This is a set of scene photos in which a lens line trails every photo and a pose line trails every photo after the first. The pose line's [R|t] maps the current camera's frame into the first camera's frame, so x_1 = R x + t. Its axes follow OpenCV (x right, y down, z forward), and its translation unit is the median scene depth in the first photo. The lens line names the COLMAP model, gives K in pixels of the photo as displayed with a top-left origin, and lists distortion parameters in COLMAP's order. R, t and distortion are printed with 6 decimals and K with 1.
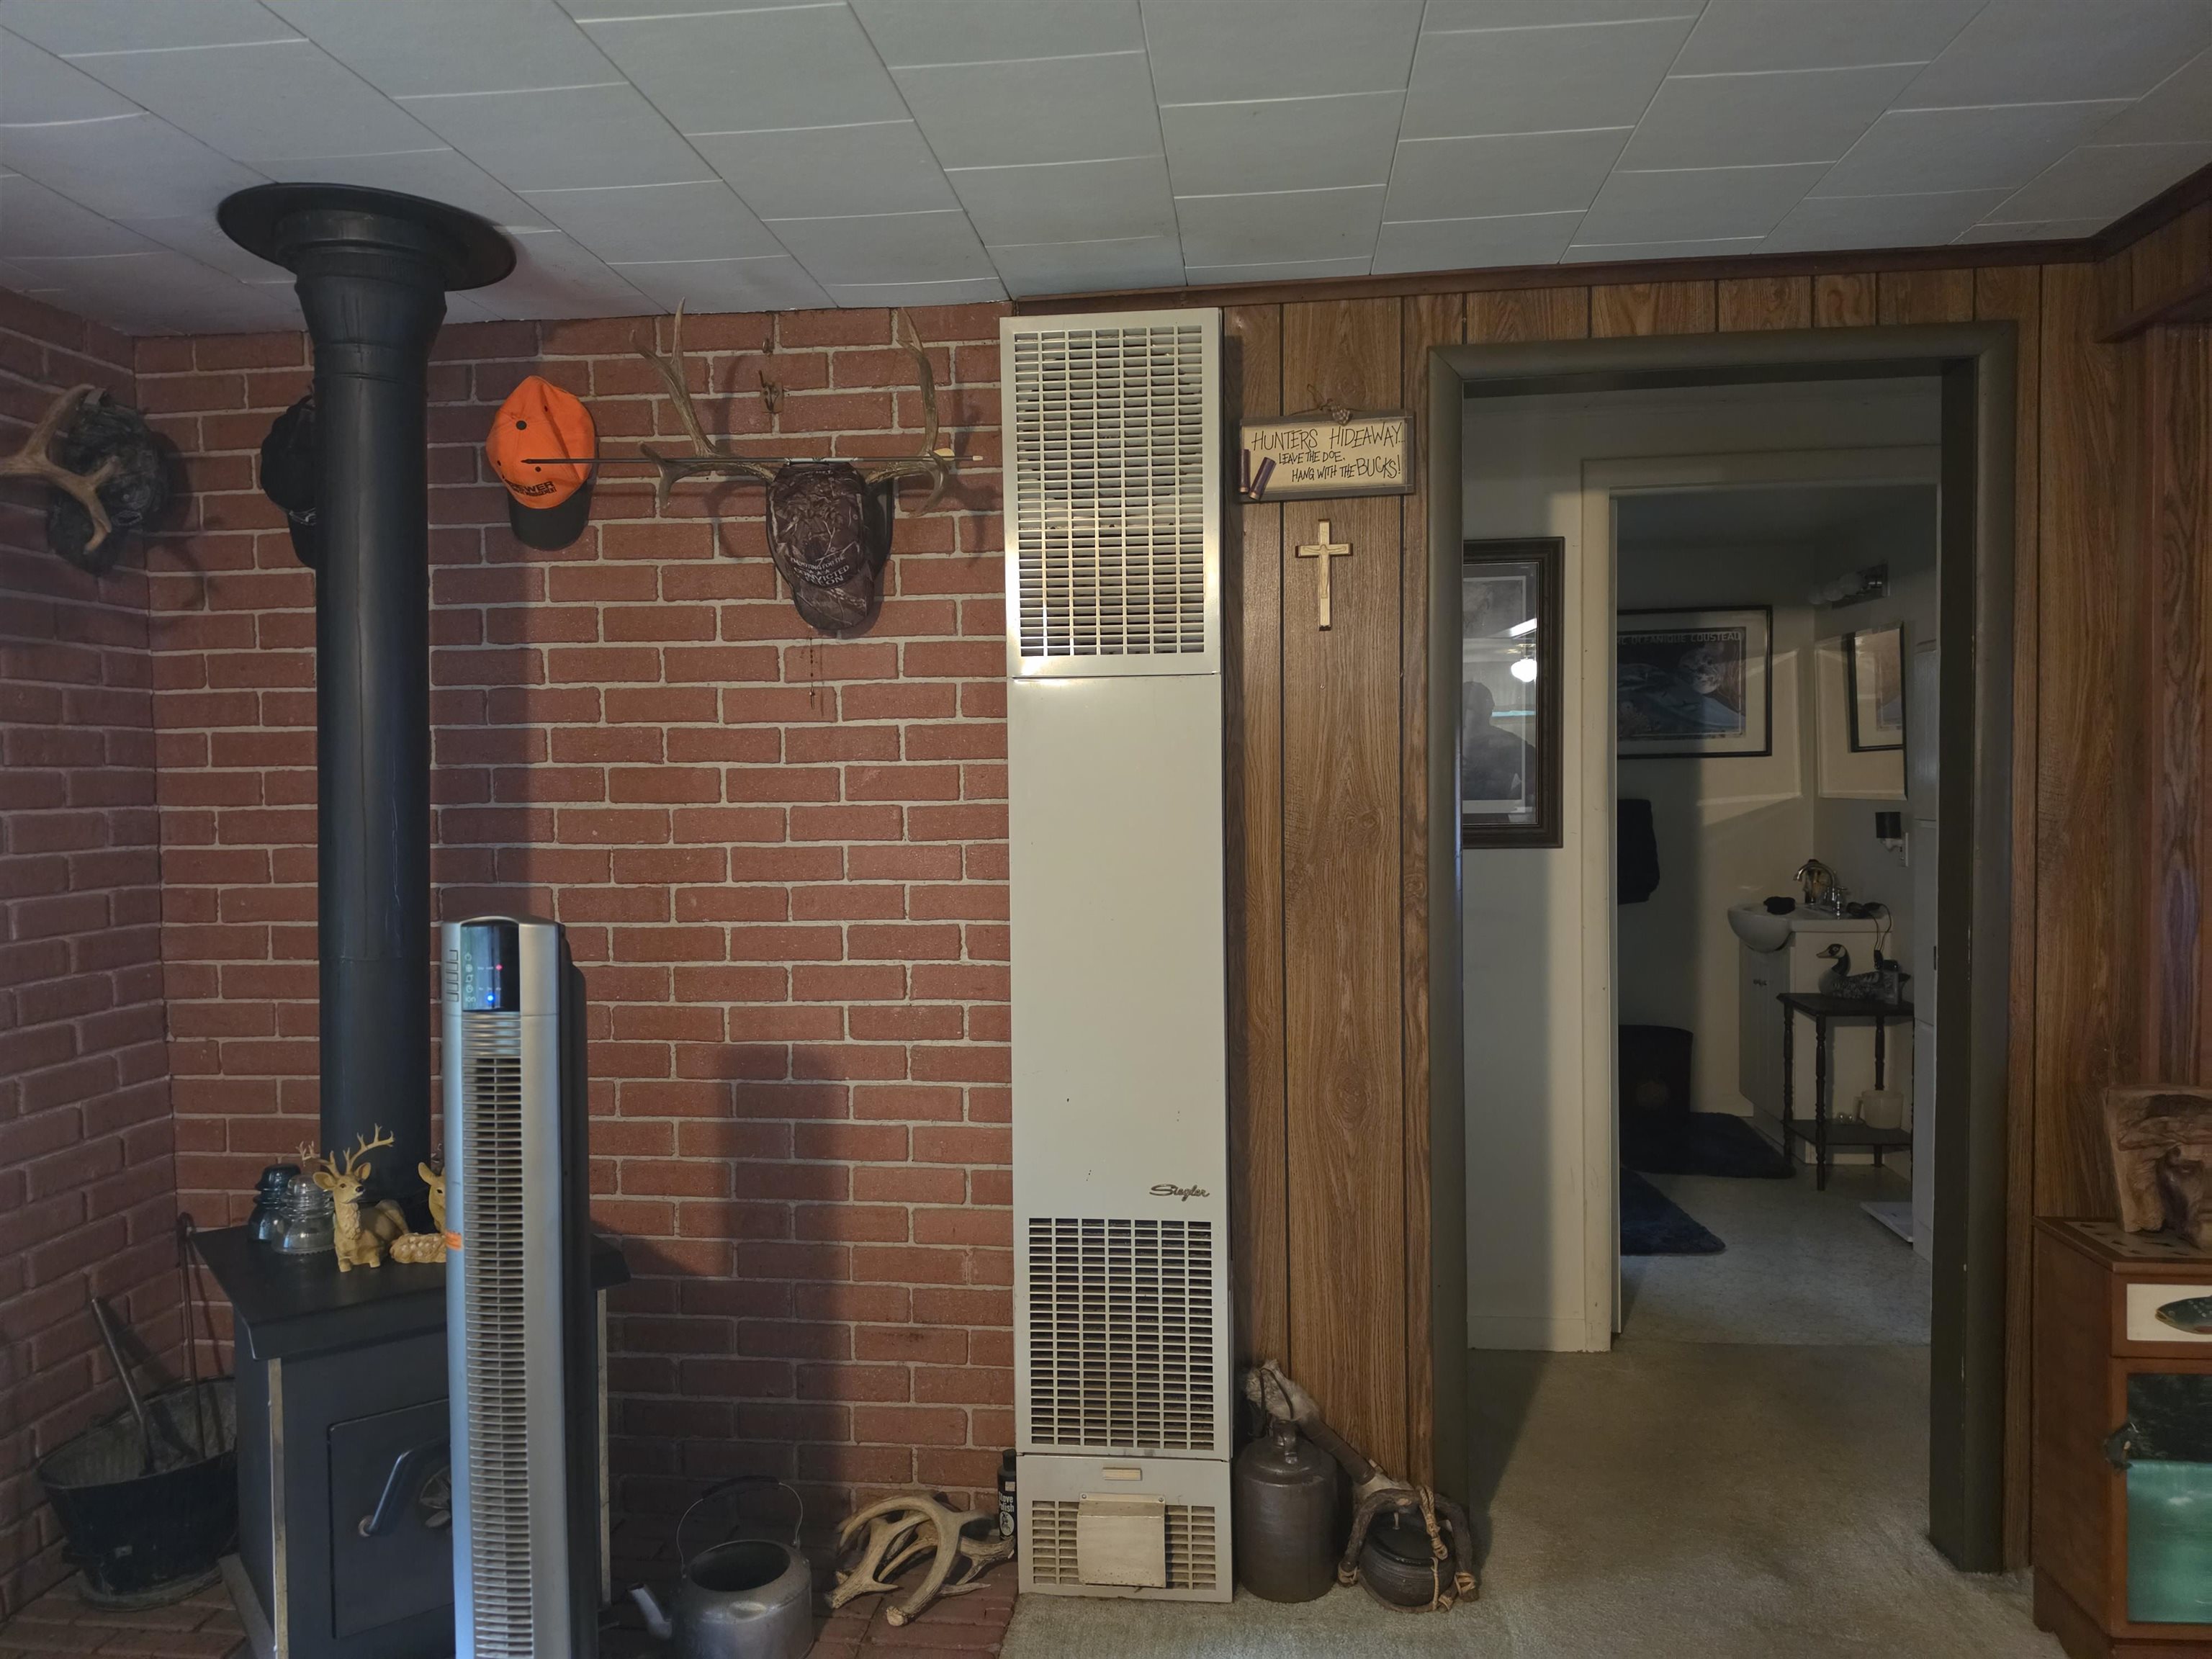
lens RADIAL K [[1533.3, 0, 1107.4], [0, 1533.3, 836.3], [0, 0, 1]] dist [0.052141, -0.057302]
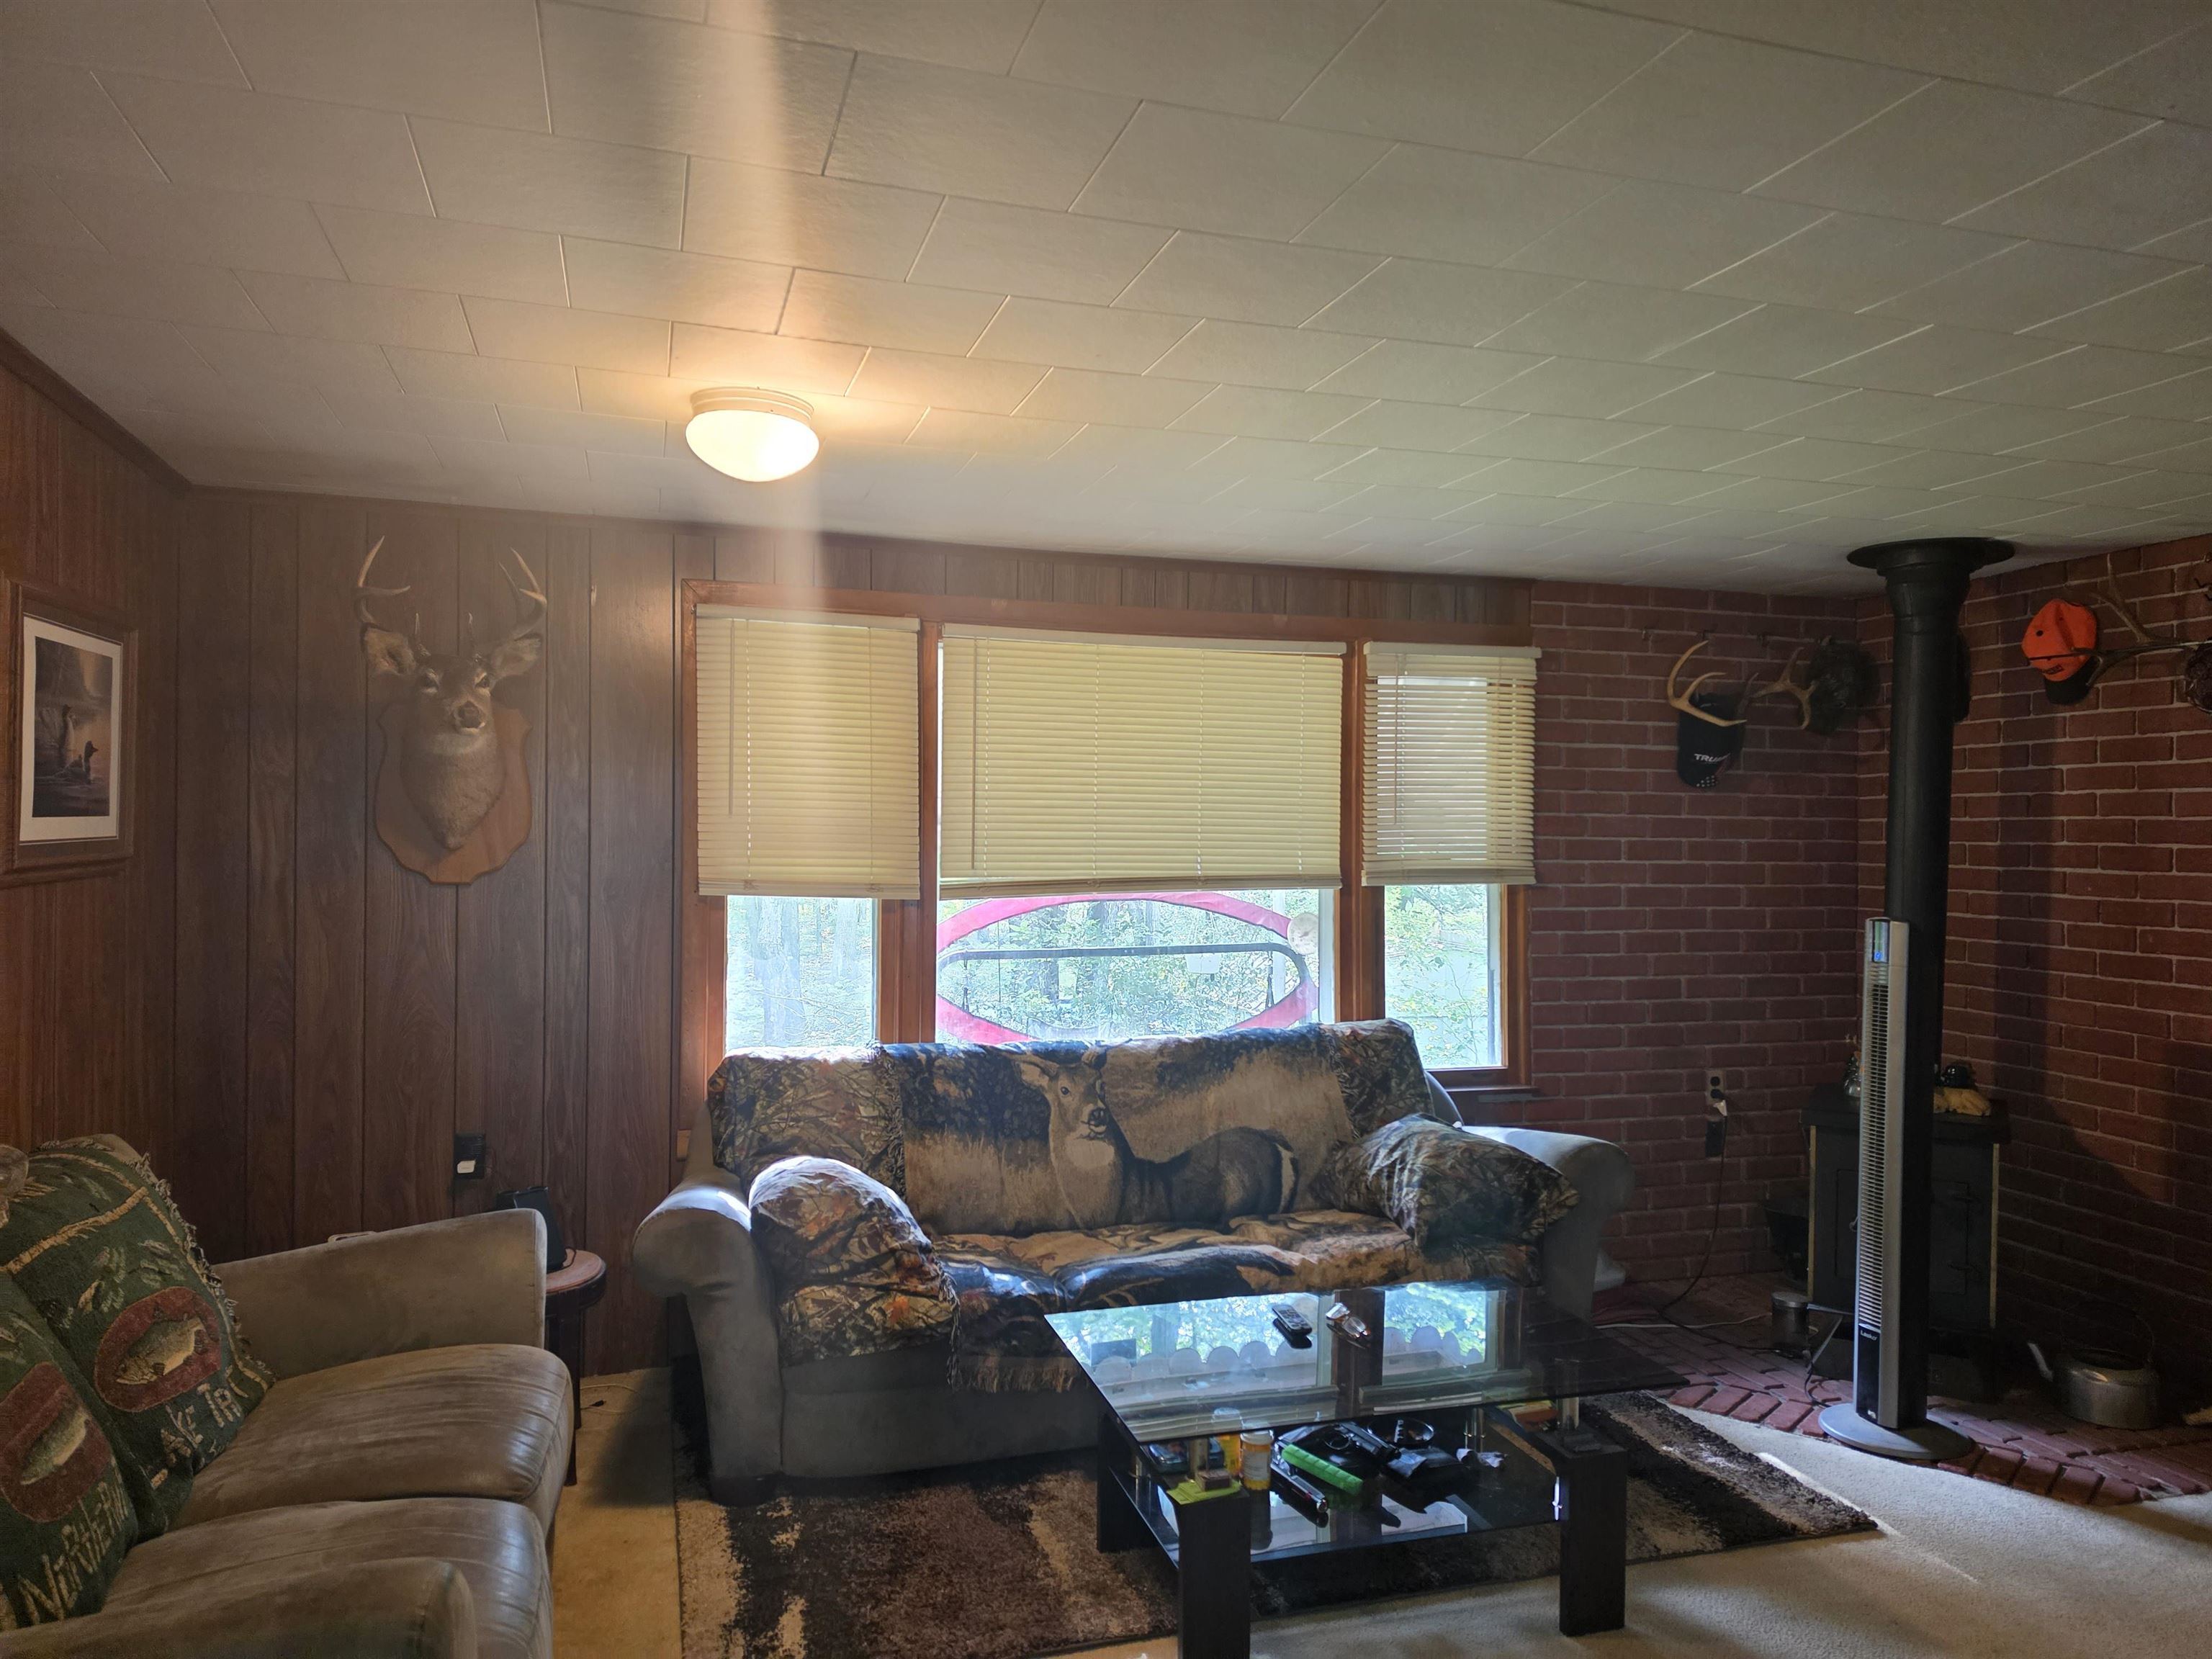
lens RADIAL K [[1533.3, 0, 1107.4], [0, 1533.3, 836.3], [0, 0, 1]] dist [0.052141, -0.057302]
pose [[0.395181, 0.015281, -0.918476, 0.692350], [-0.053785, 0.998531, -0.006529, 0.008164], [0.917027, 0.051980, 0.395423, -0.494987]]
